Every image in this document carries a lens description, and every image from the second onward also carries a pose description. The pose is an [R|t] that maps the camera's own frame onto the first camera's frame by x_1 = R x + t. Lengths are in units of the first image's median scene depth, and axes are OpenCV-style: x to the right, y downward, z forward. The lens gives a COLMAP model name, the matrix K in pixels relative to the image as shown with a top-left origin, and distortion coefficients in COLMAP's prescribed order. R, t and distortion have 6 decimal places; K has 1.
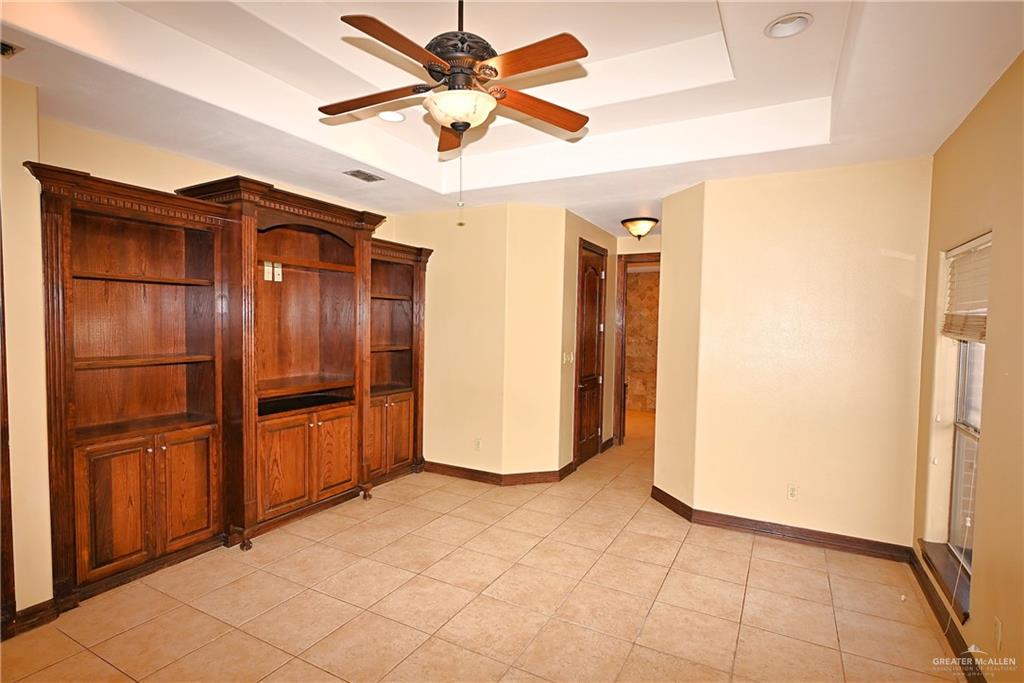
lens RADIAL K [[510.5, 0, 511.3], [0, 510.5, 344.8], [0, 0, 1]] dist [-0.001743, 0.000742]
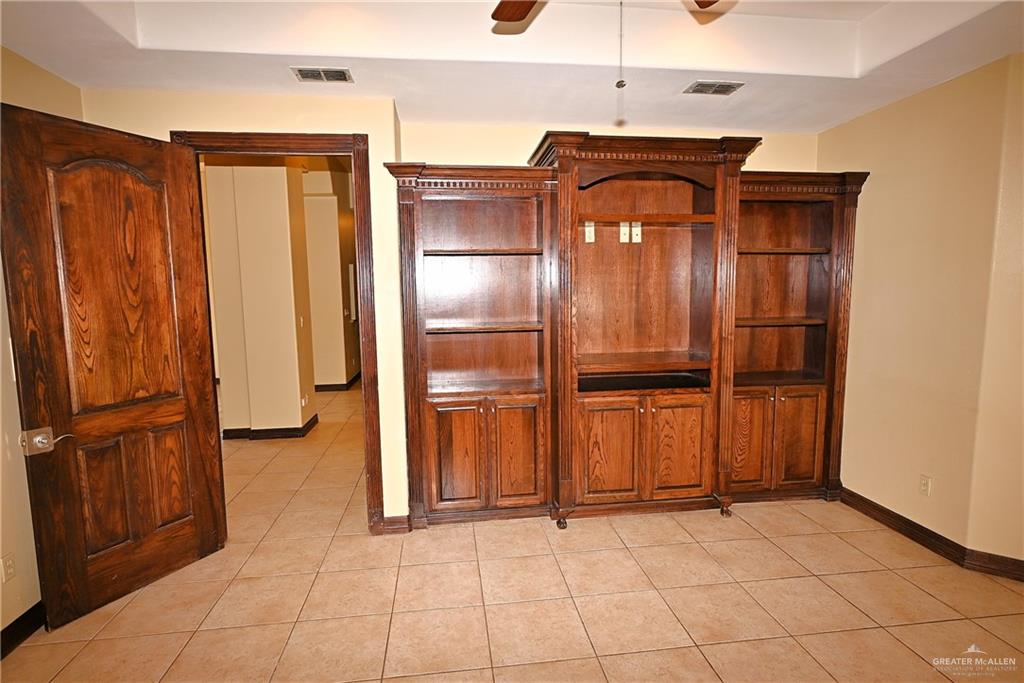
lens RADIAL K [[536.8, 0, 513.9], [0, 536.8, 344.1], [0, 0, 1]] dist [-0.003779, 0.002233]
pose [[0.587838, 0.063614, -0.806474, 0.185772], [-0.014834, 0.997583, 0.067876, -0.009433], [0.808843, -0.027937, 0.587361, 0.290249]]
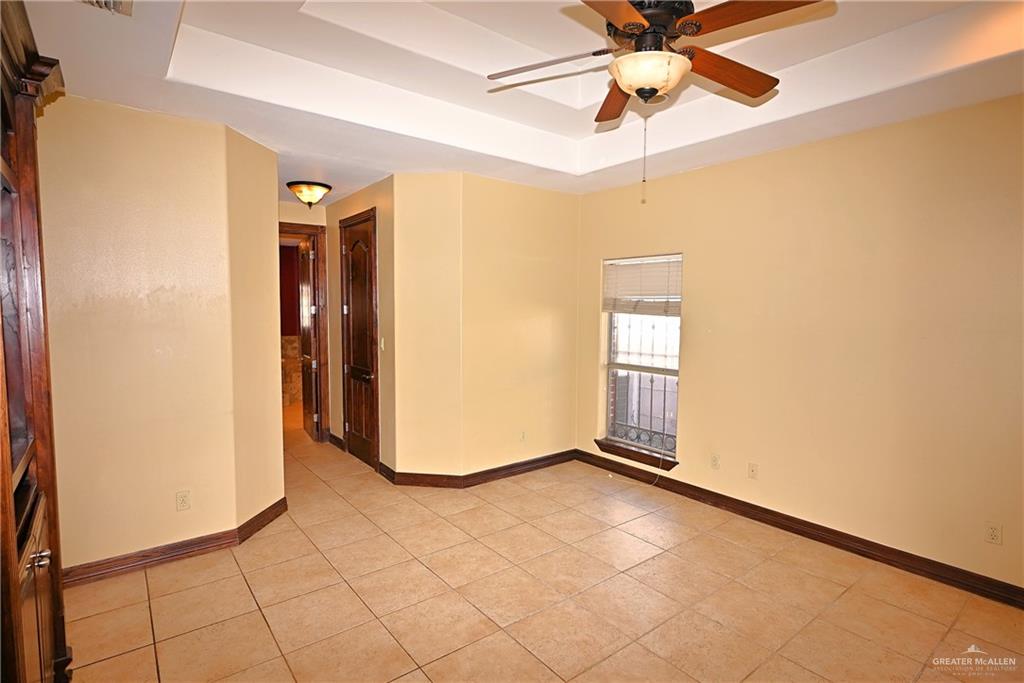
lens RADIAL K [[510.5, 0, 511.6], [0, 510.5, 343.3], [0, 0, 1]] dist [-0.001743, 0.000742]
pose [[0.397863, -0.075456, 0.914337, -0.570397], [0.040875, 0.997080, 0.064498, -0.024963], [-0.916534, 0.011712, 0.399785, 0.466206]]
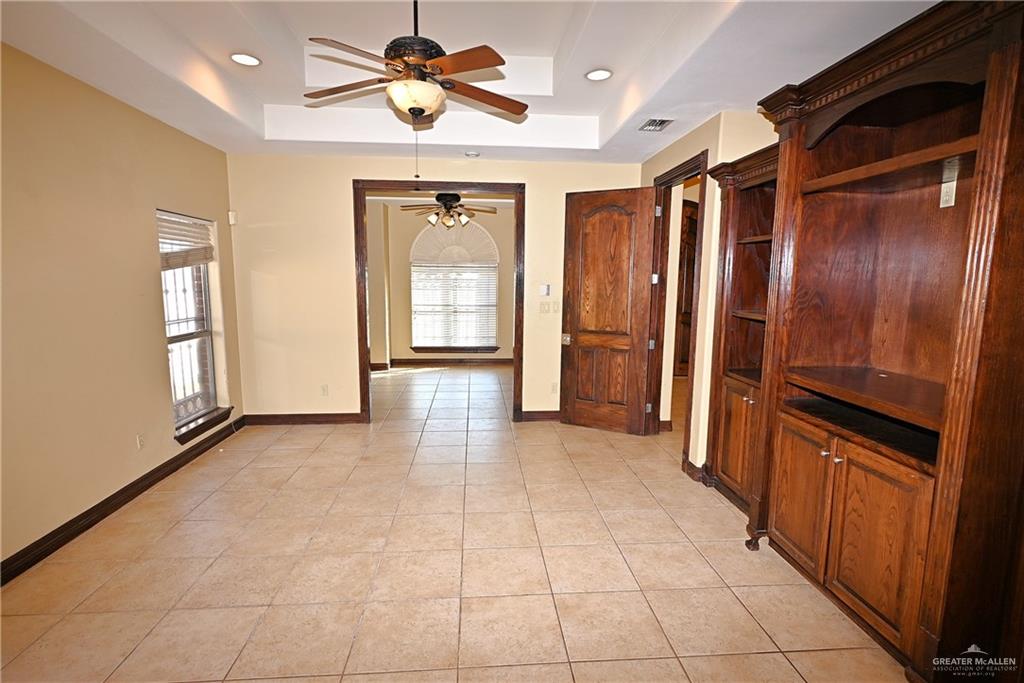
lens RADIAL K [[510.5, 0, 512.3], [0, 510.5, 345.0], [0, 0, 1]] dist [-0.001743, 0.000742]
pose [[-0.839413, 0.048281, -0.541346, 0.217090], [-0.048506, 0.985416, 0.163101, -0.043815], [0.541326, 0.163167, -0.824829, 1.207434]]
